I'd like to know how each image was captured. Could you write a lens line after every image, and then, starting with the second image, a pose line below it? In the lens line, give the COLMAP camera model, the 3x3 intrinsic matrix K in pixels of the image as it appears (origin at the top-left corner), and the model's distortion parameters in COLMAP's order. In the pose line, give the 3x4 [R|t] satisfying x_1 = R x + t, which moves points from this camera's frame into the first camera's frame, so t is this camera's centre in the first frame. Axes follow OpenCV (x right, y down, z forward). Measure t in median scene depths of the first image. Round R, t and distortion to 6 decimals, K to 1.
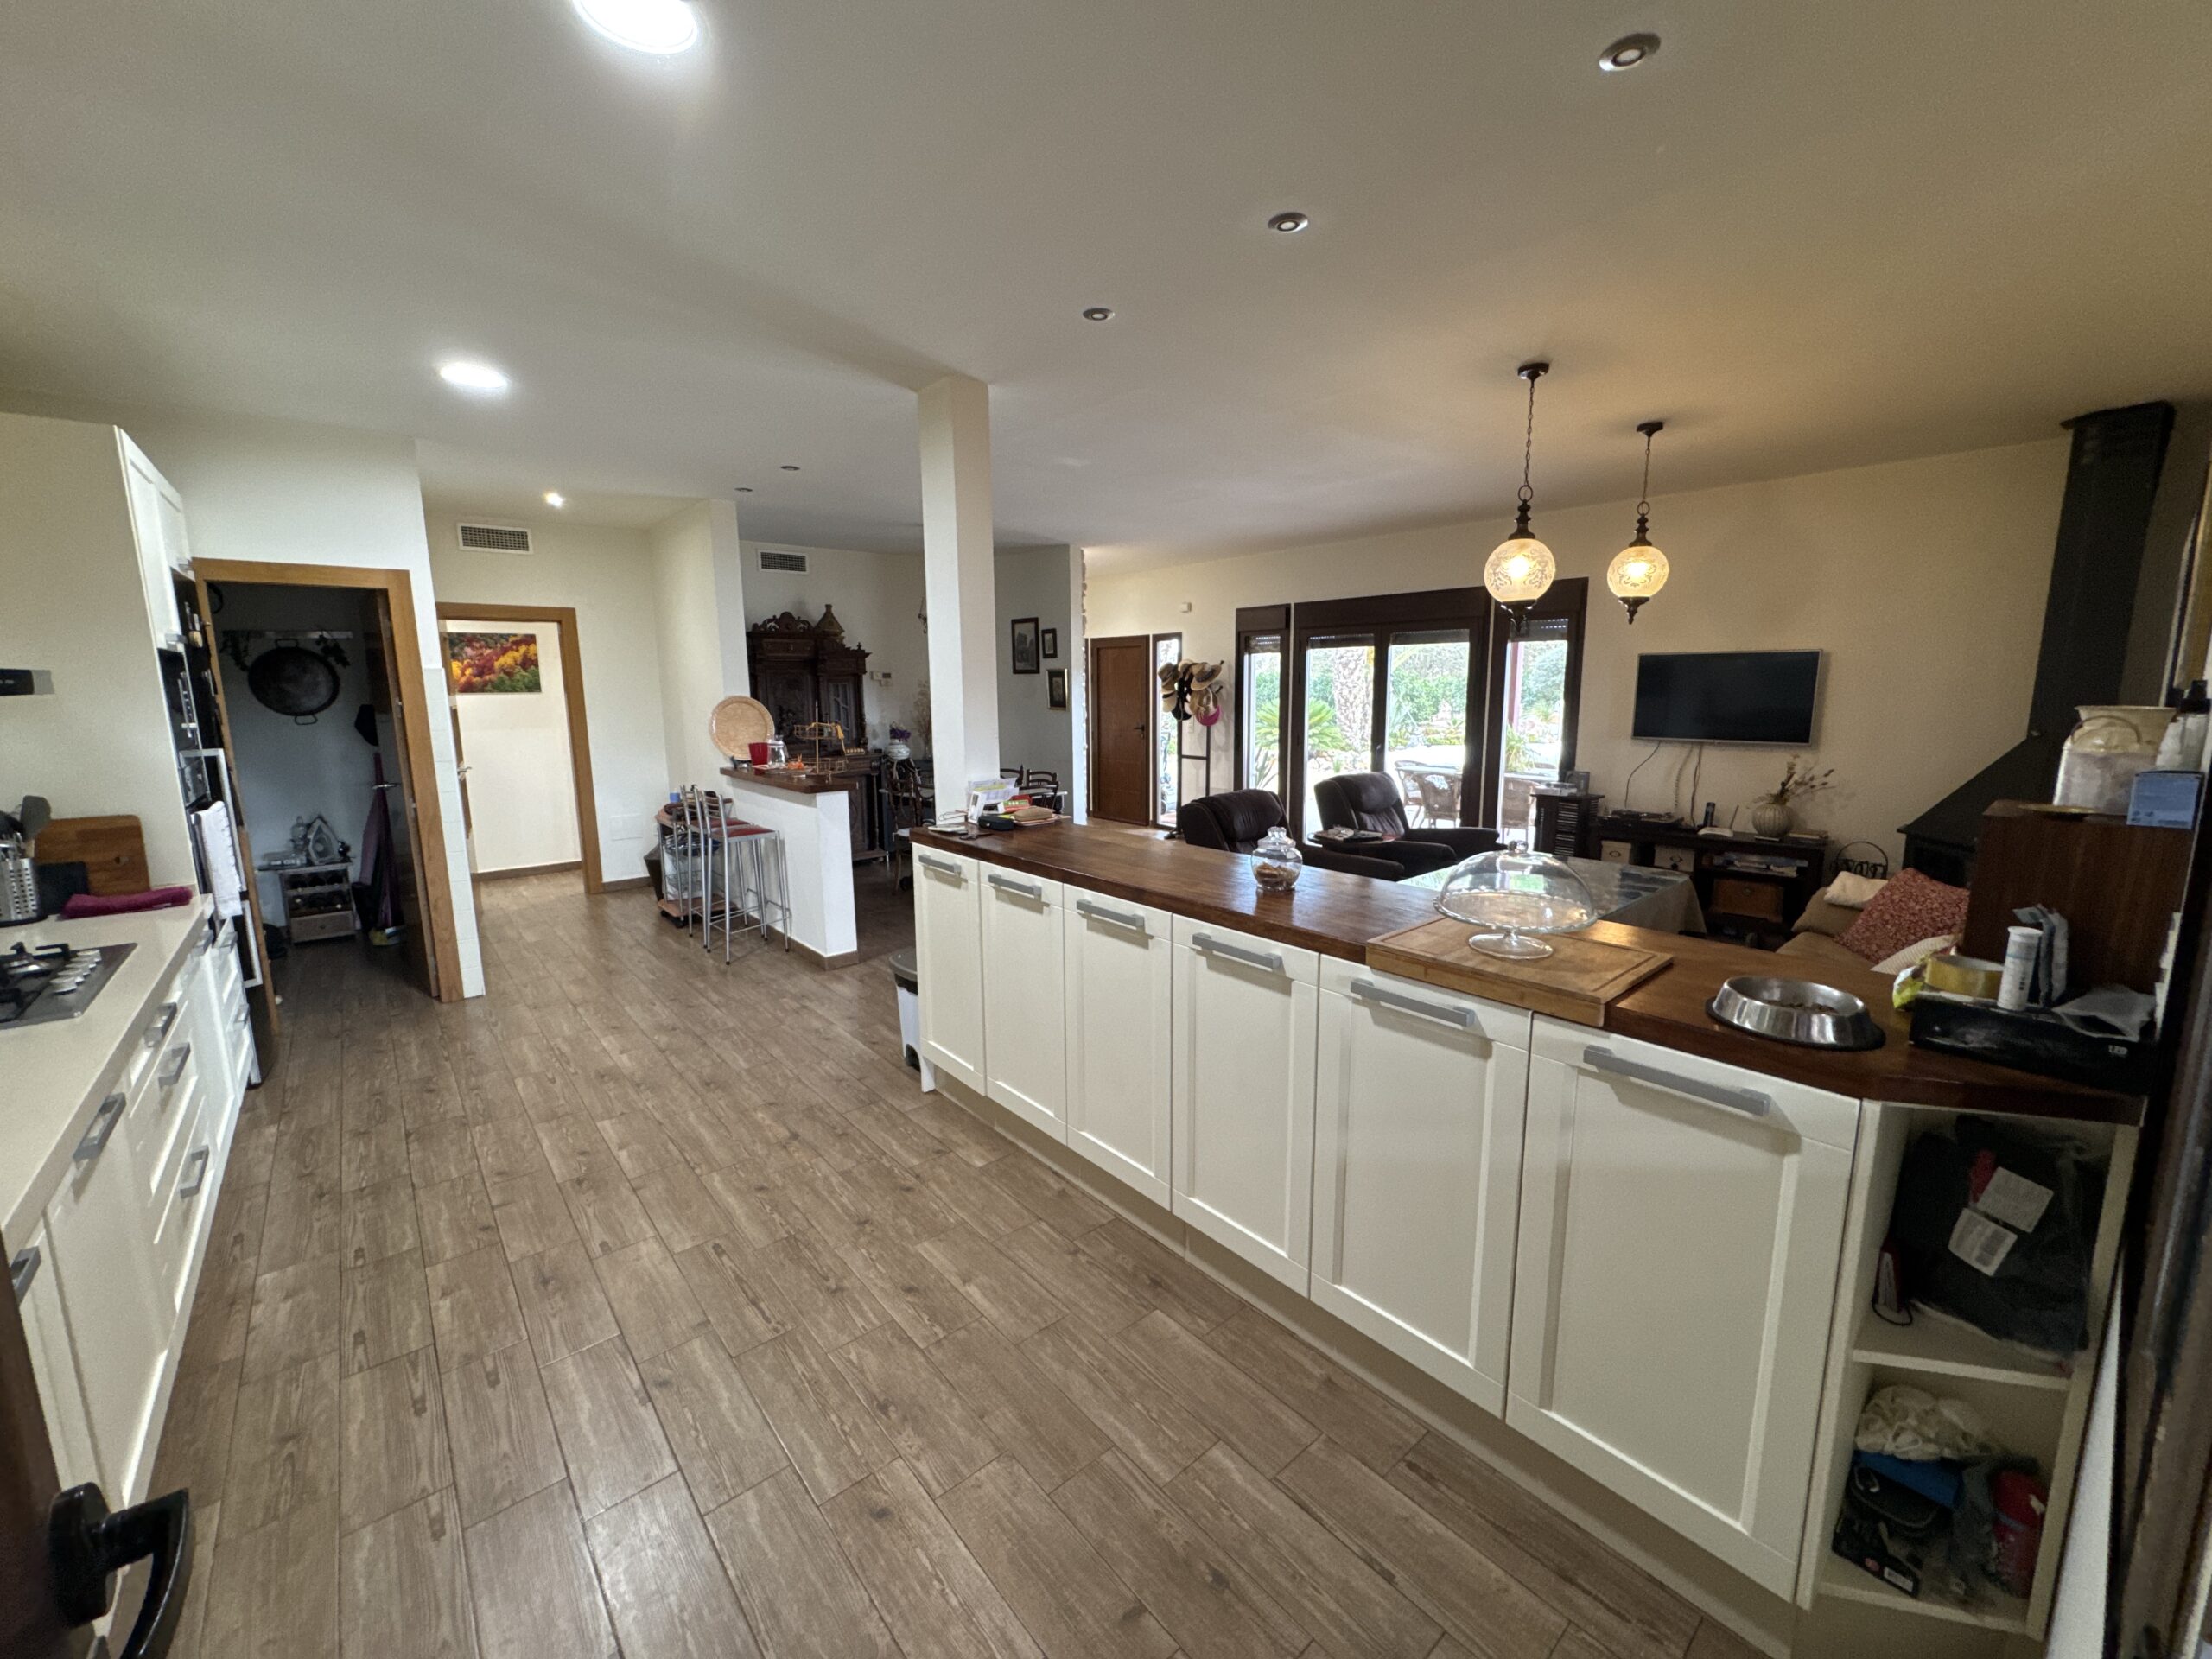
lens RADIAL K [[882.6, 0, 1113.4], [0, 882.6, 819.0], [0, 0, 1]] dist [-0.002590, 0.000765]
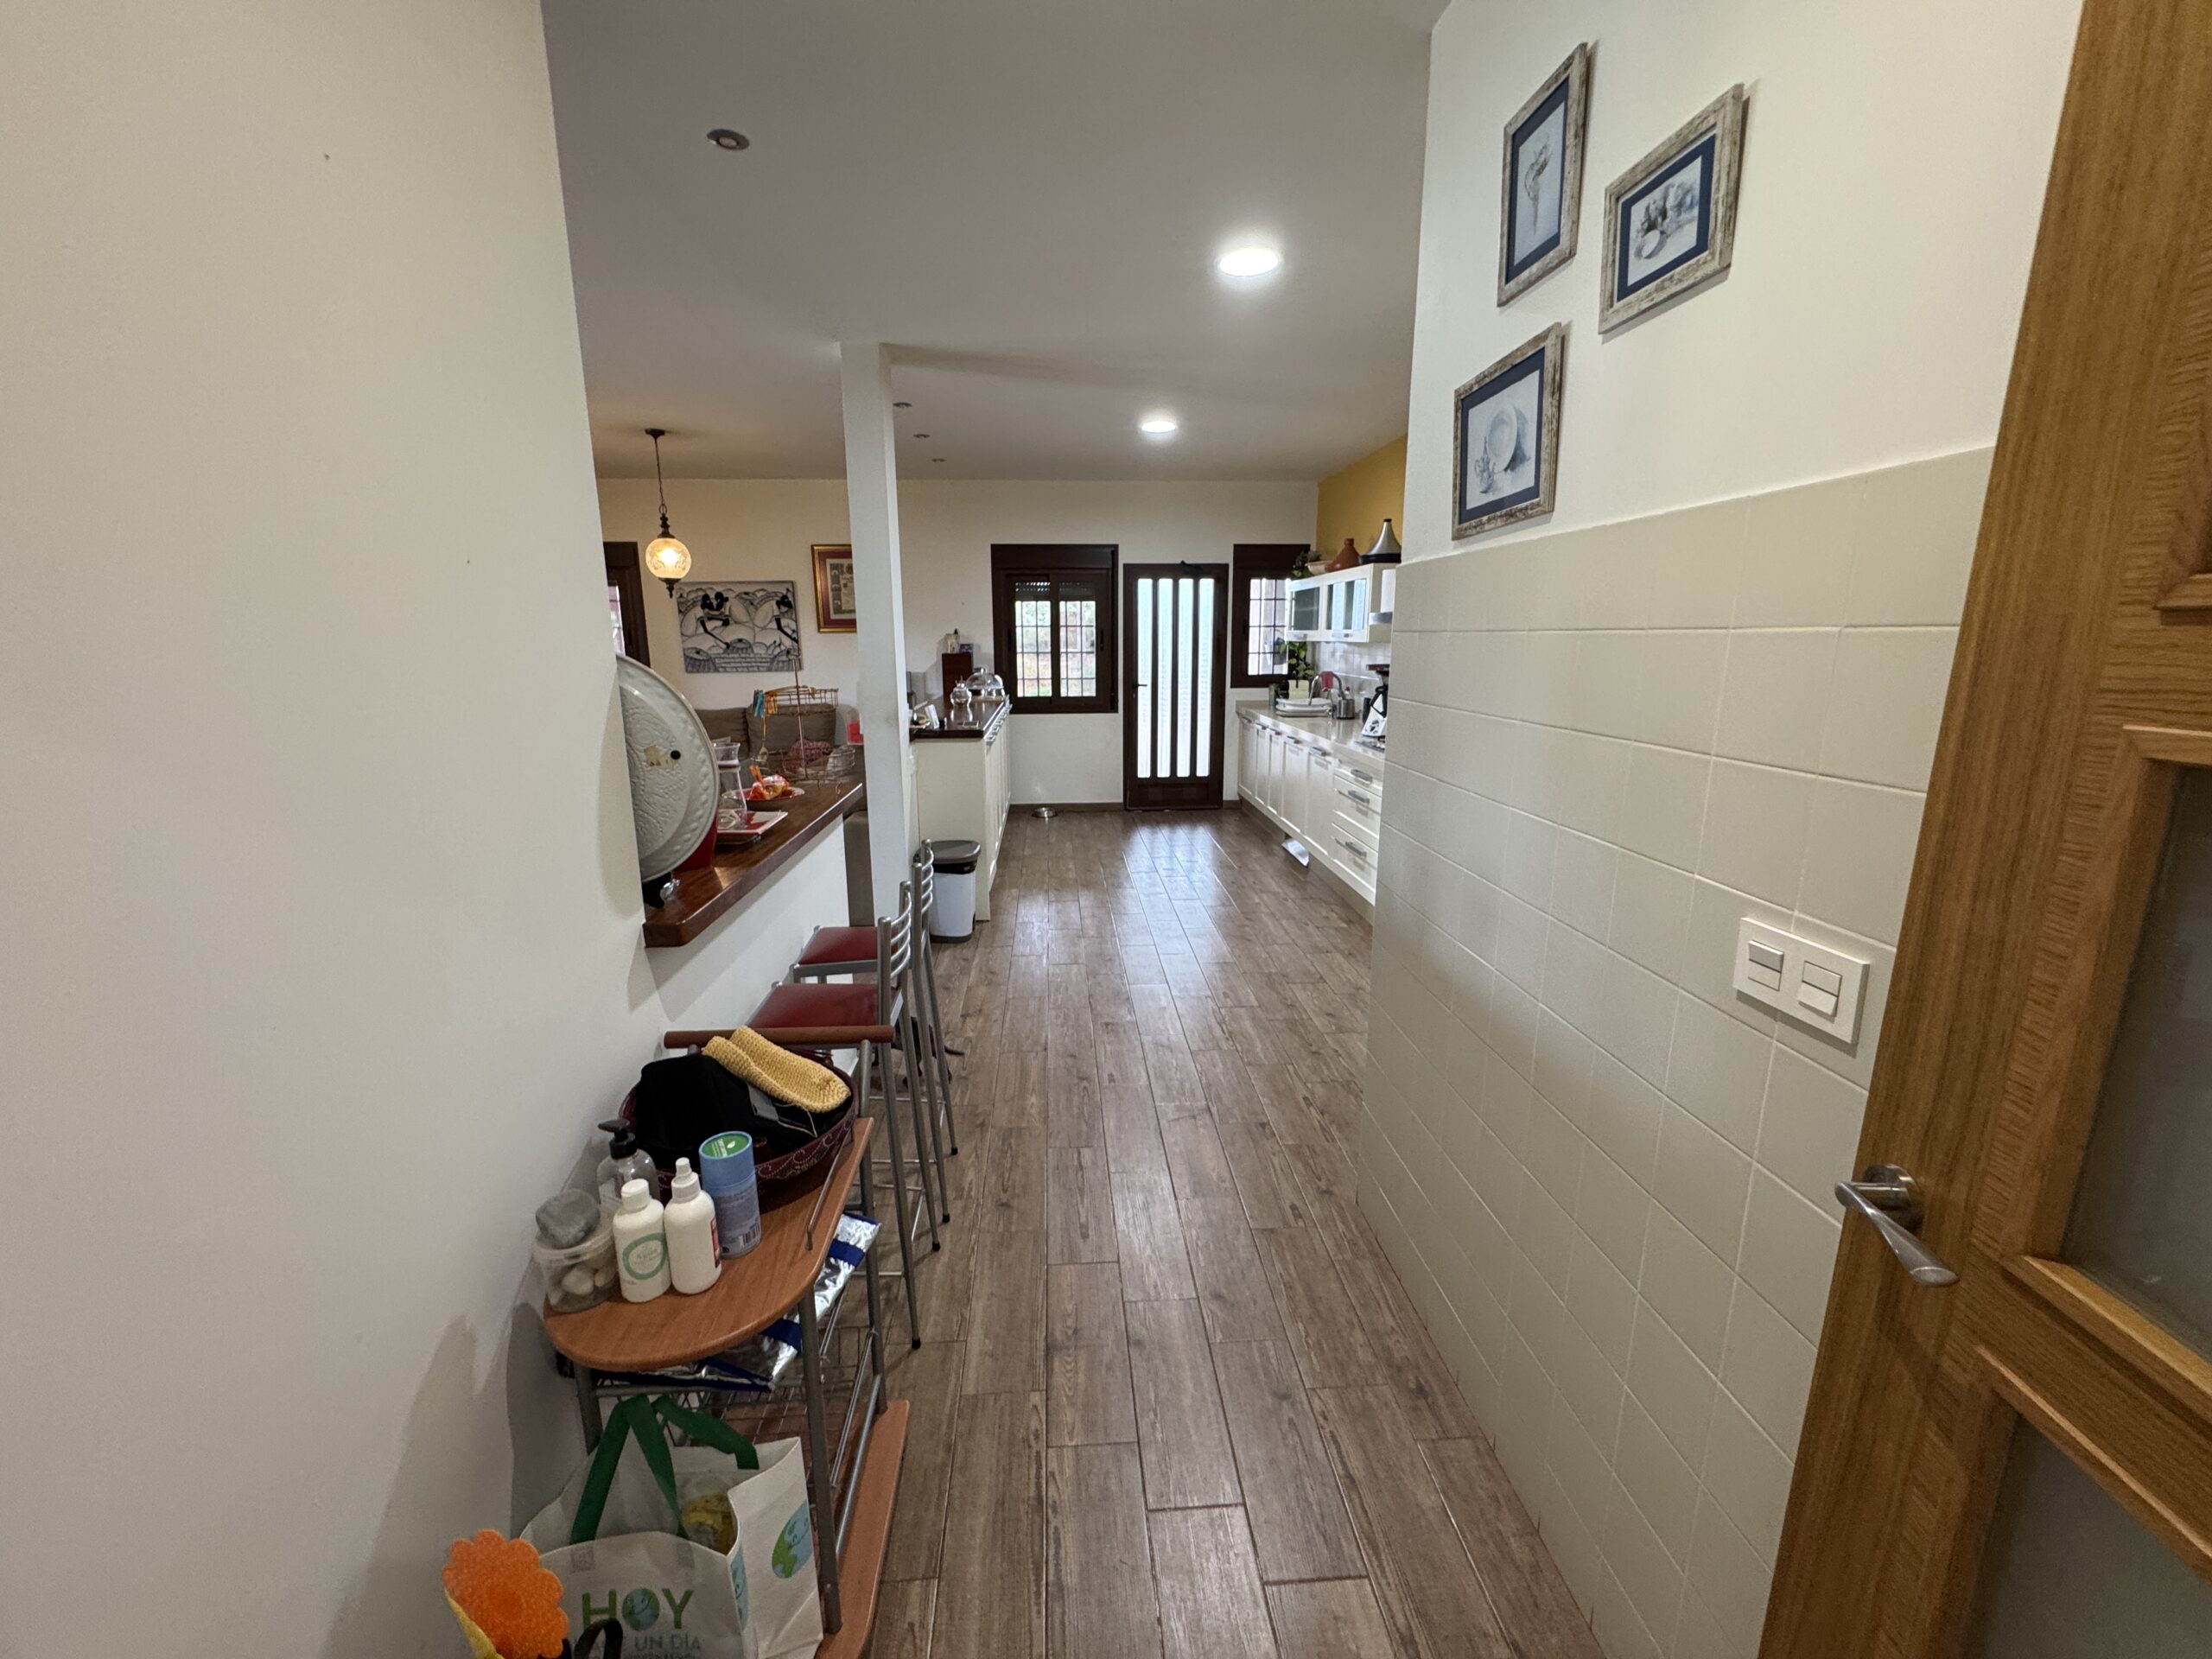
lens RADIAL K [[882.6, 0, 1102.2], [0, 882.6, 826.0], [0, 0, 1]] dist [-0.002590, 0.000765]
pose [[-0.791287, -0.135769, 0.596181, -1.192862], [0.081925, 0.942702, 0.323420, -0.264024], [-0.605931, 0.304760, -0.734825, 1.920974]]
